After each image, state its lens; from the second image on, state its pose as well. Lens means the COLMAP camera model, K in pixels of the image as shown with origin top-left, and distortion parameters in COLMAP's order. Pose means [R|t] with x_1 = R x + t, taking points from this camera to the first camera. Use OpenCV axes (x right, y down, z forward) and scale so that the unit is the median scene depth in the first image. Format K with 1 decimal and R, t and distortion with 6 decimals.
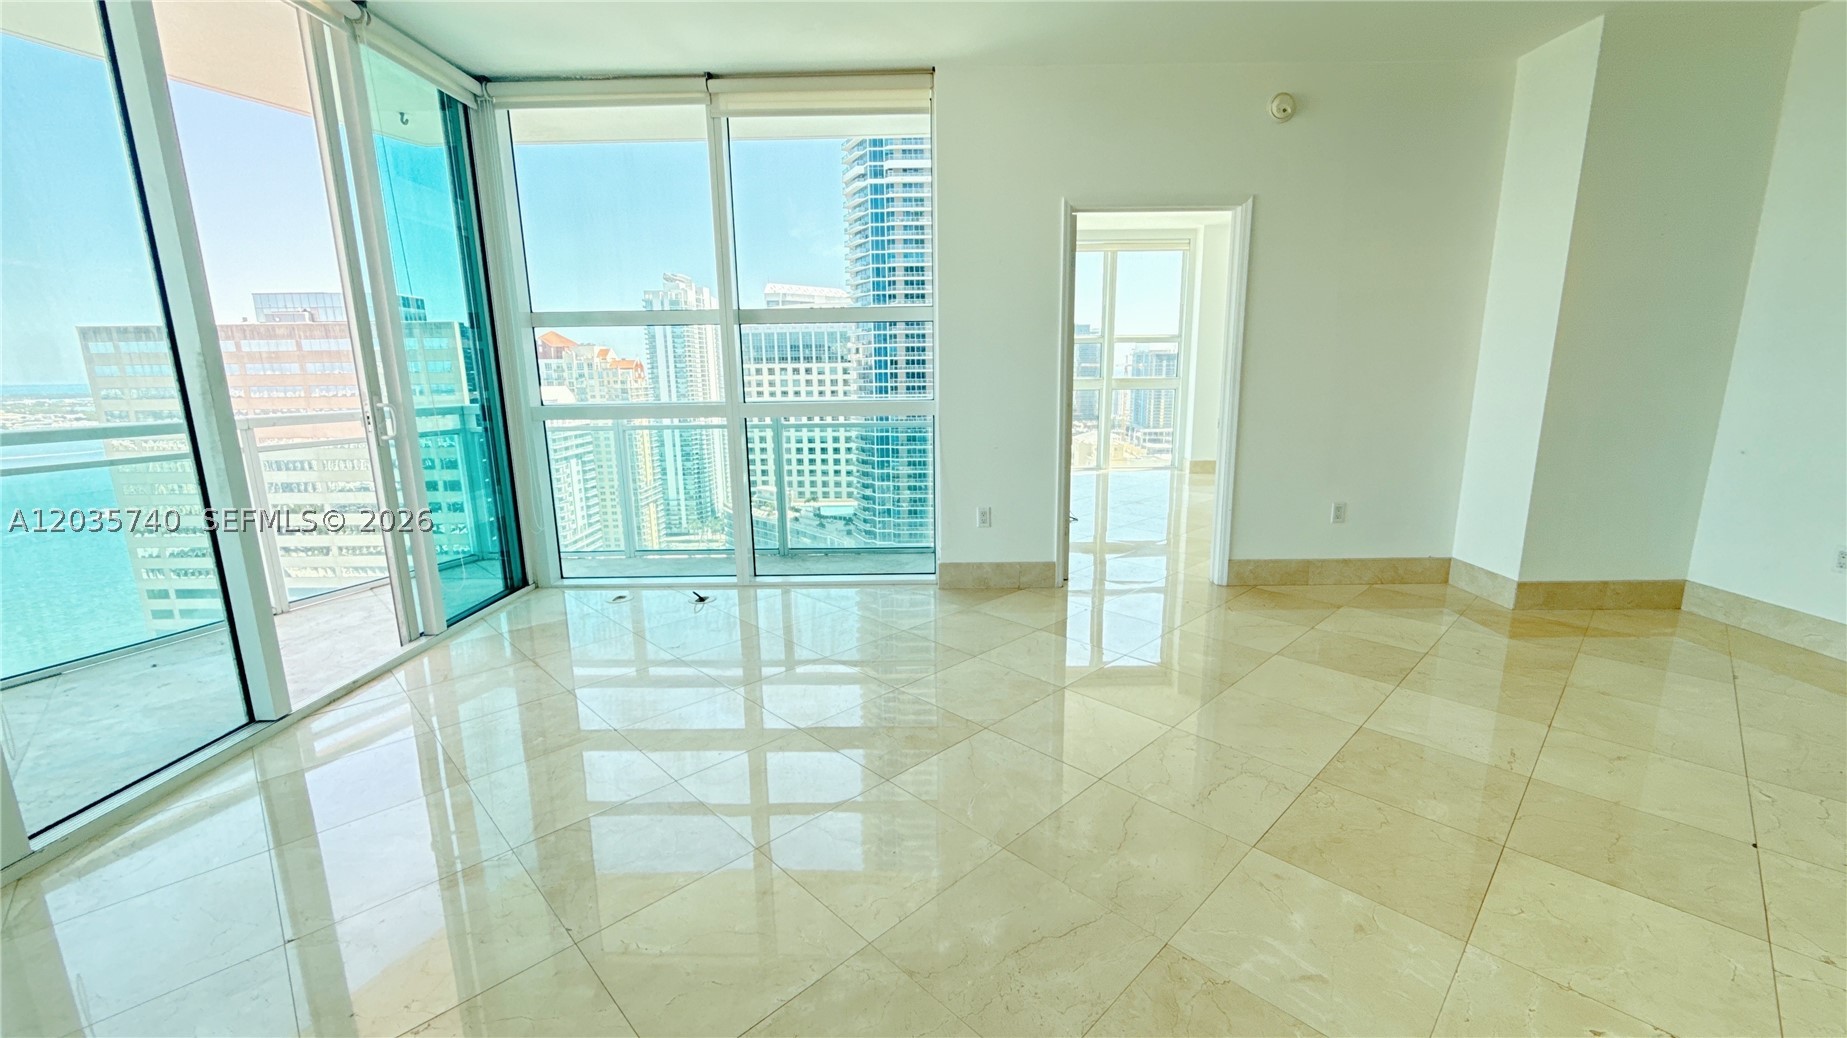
lens RADIAL K [[734.5, 0, 924.5], [0, 734.5, 515.9], [0, 0, 1]] dist [-0.001248, 0.000069]
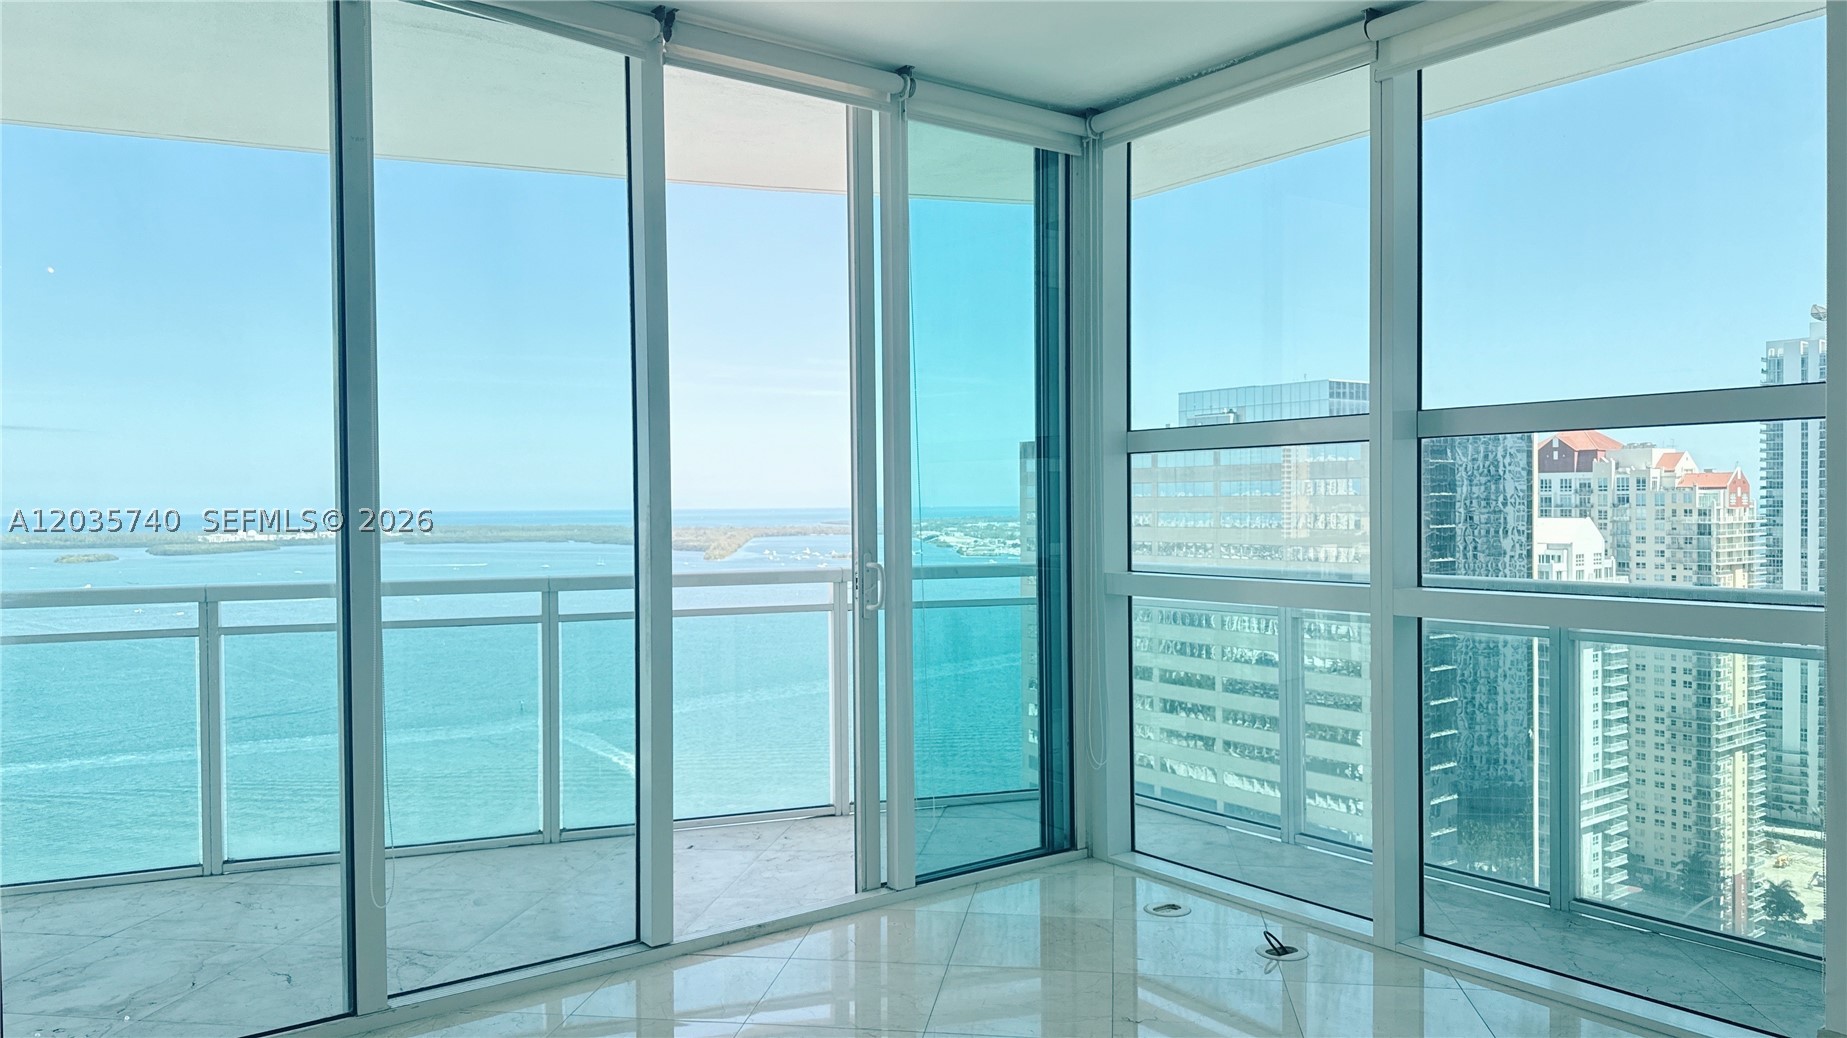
lens RADIAL K [[1298.4, 0, 930.2], [0, 1298.4, 528.0], [0, 0, 1]] dist [0.061334, -0.072492]
pose [[0.606192, 0.023596, -0.794968, 0.272742], [-0.155703, 0.983738, -0.089530, -0.058523], [0.779928, 0.178051, 0.600008, 0.175412]]
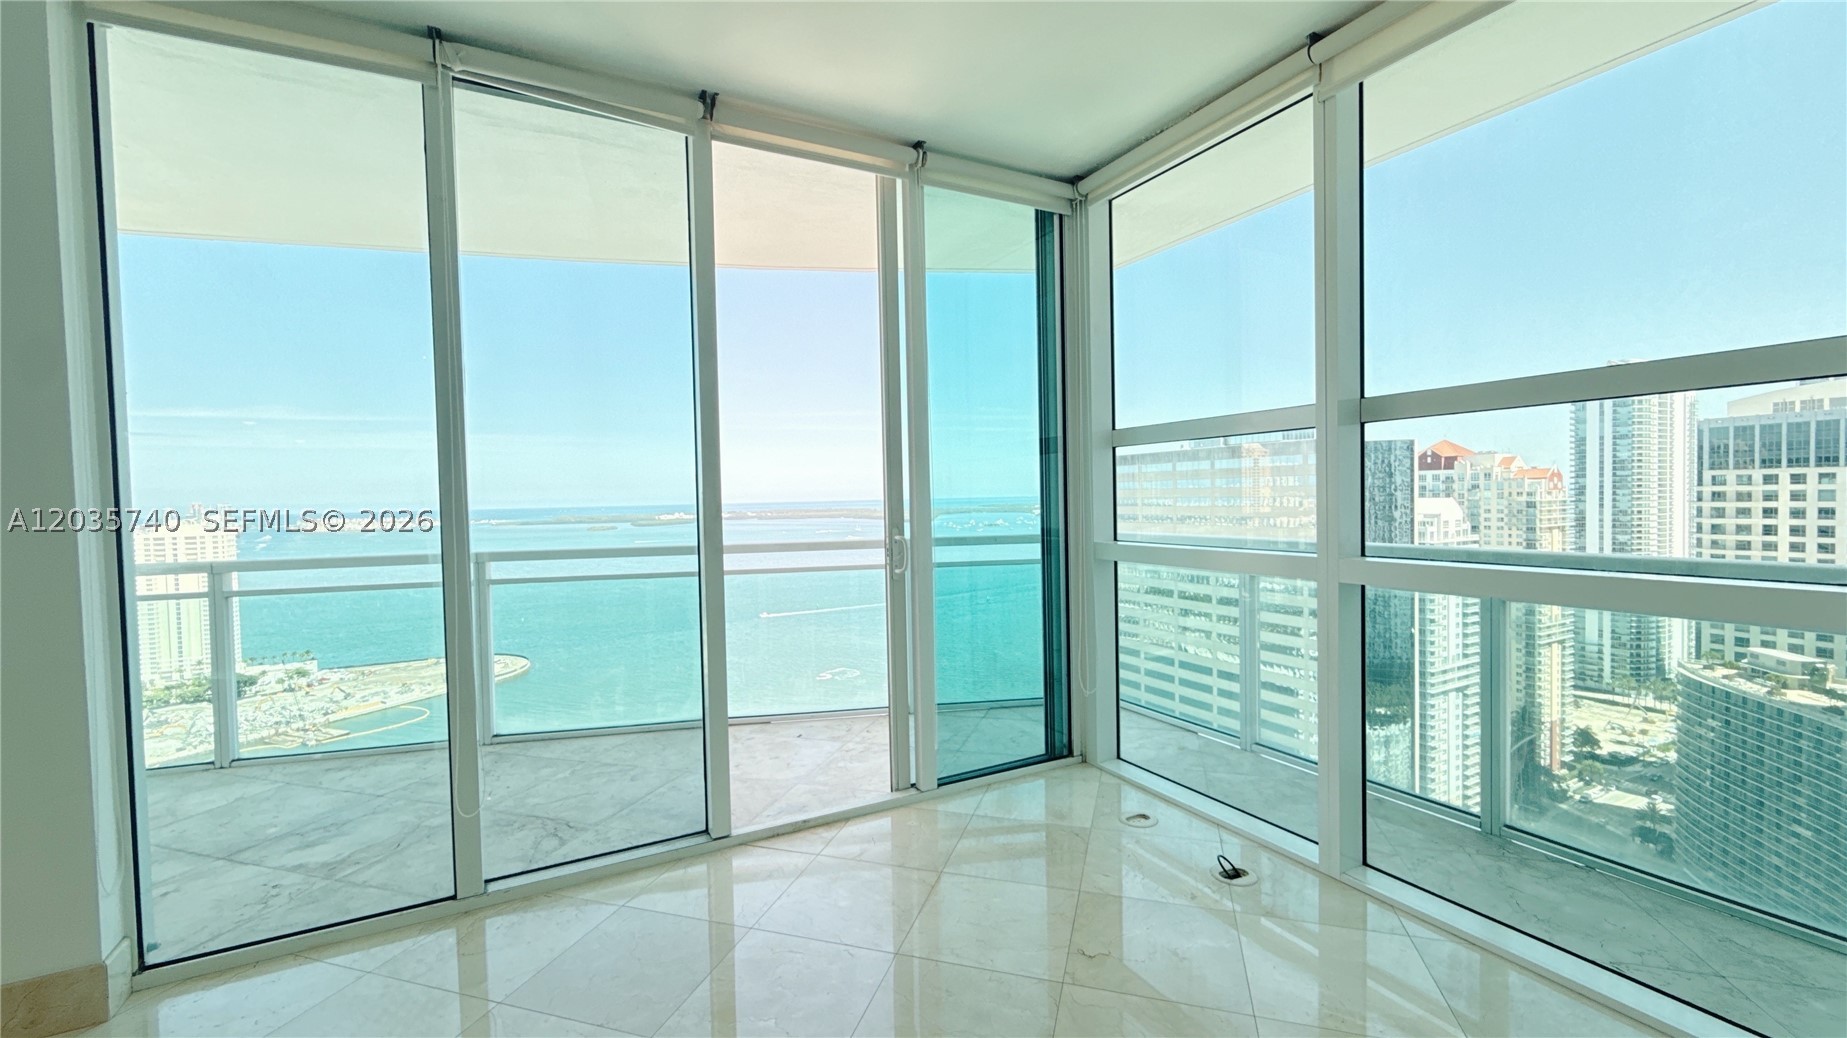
lens RADIAL K [[736.4, 0, 926.3], [0, 736.4, 517.0], [0, 0, 1]] dist [-0.001592, 0.000436]
pose [[0.476513, 0.028310, -0.878711, 0.096709], [-0.158301, 0.985909, -0.054081, -0.098111], [0.864798, 0.164871, 0.474280, 0.423906]]
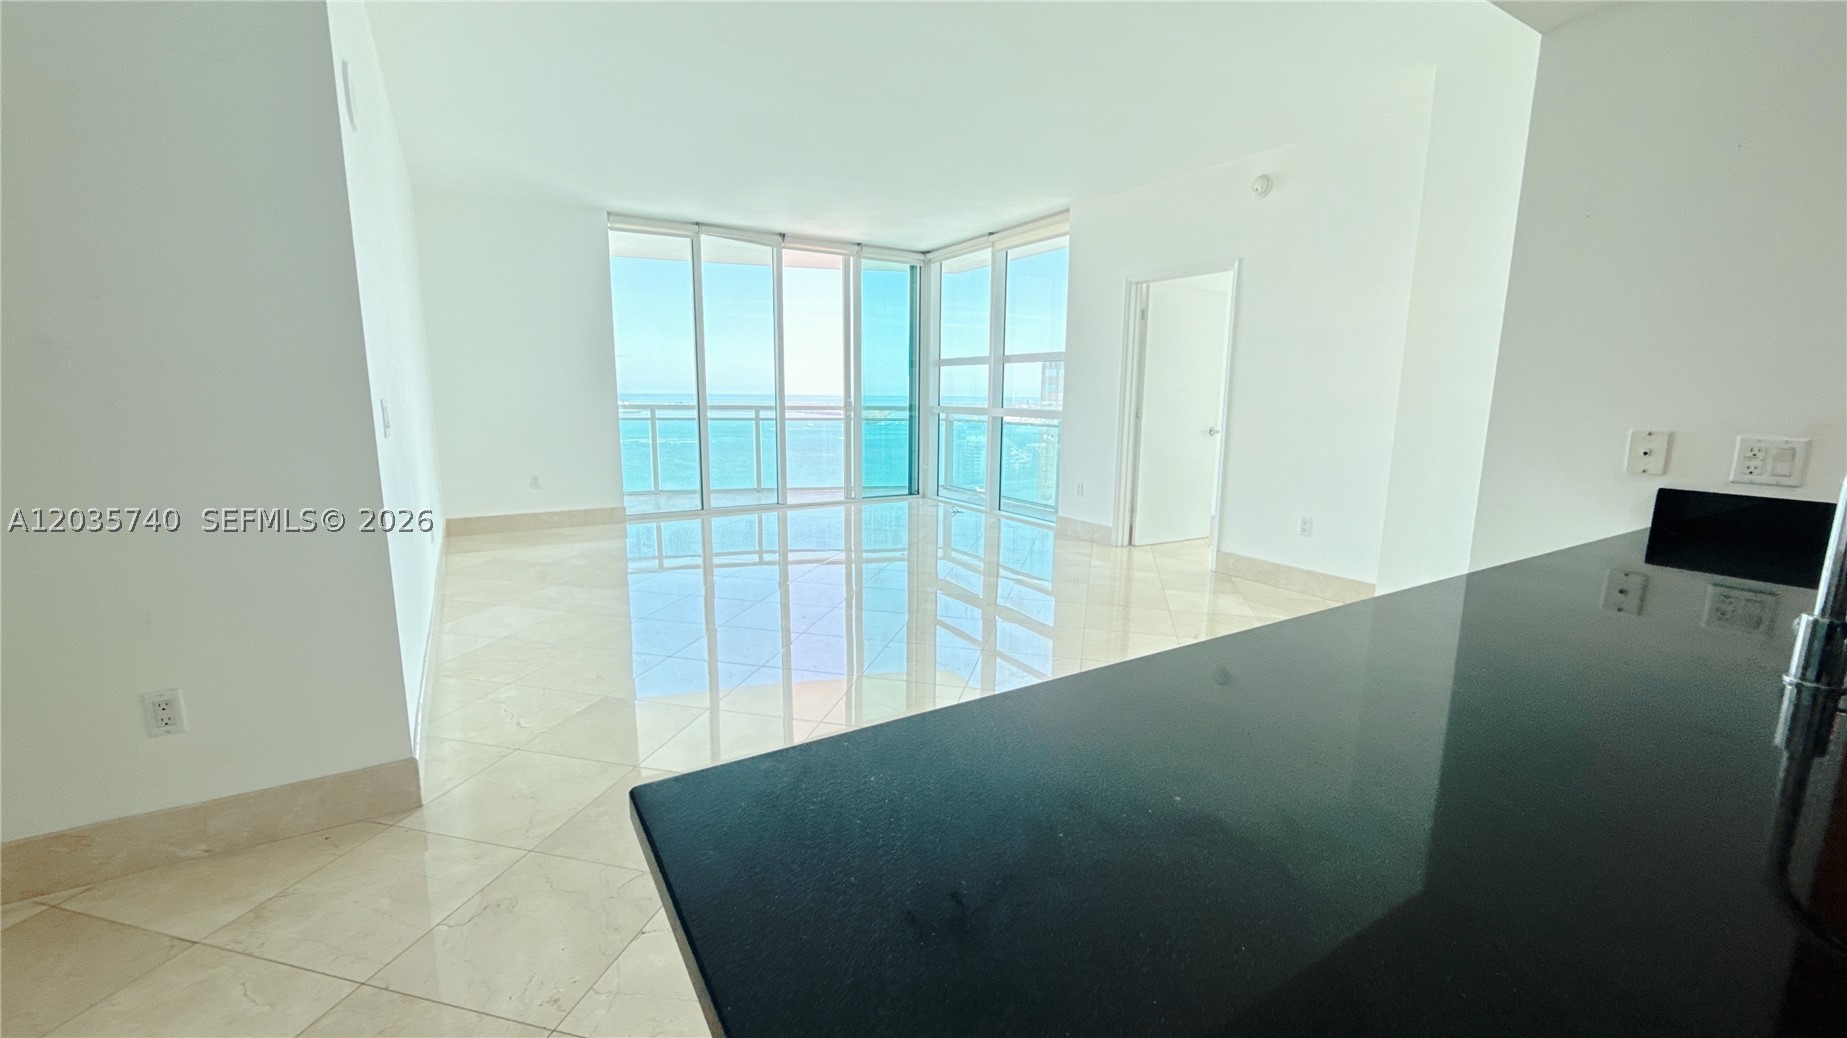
lens RADIAL K [[734.5, 0, 924.5], [0, 734.5, 515.9], [0, 0, 1]] dist [-0.001248, 0.000069]
pose [[0.528617, 0.158607, -0.833911, 1.140930], [-0.185137, 0.980281, 0.069087, 0.009854], [0.828425, 0.117867, 0.547557, -0.075275]]
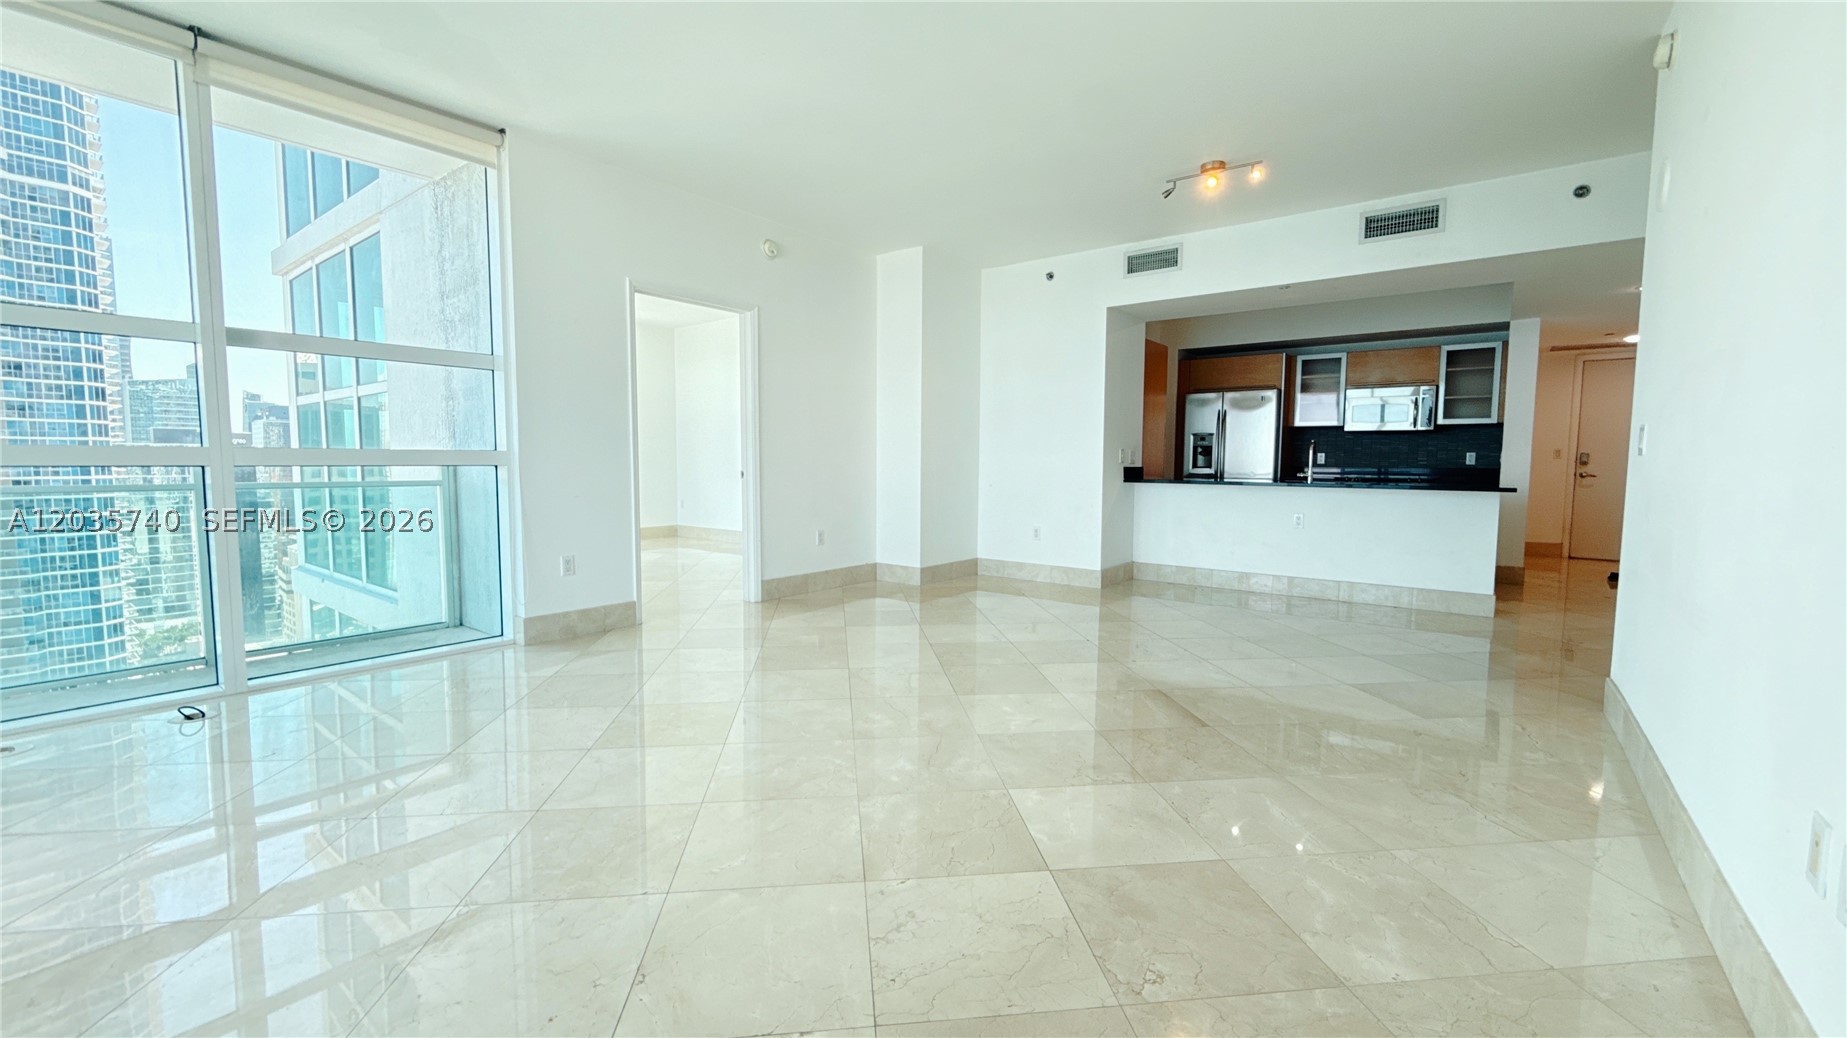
lens RADIAL K [[738.7, 0, 922.9], [0, 738.7, 512.4], [0, 0, 1]] dist [0.000043, -0.000075]
pose [[0.607990, -0.039228, 0.792975, -0.412338], [0.143737, 0.987713, -0.061345, 0.060130], [-0.780825, 0.151277, 0.606157, -0.007510]]
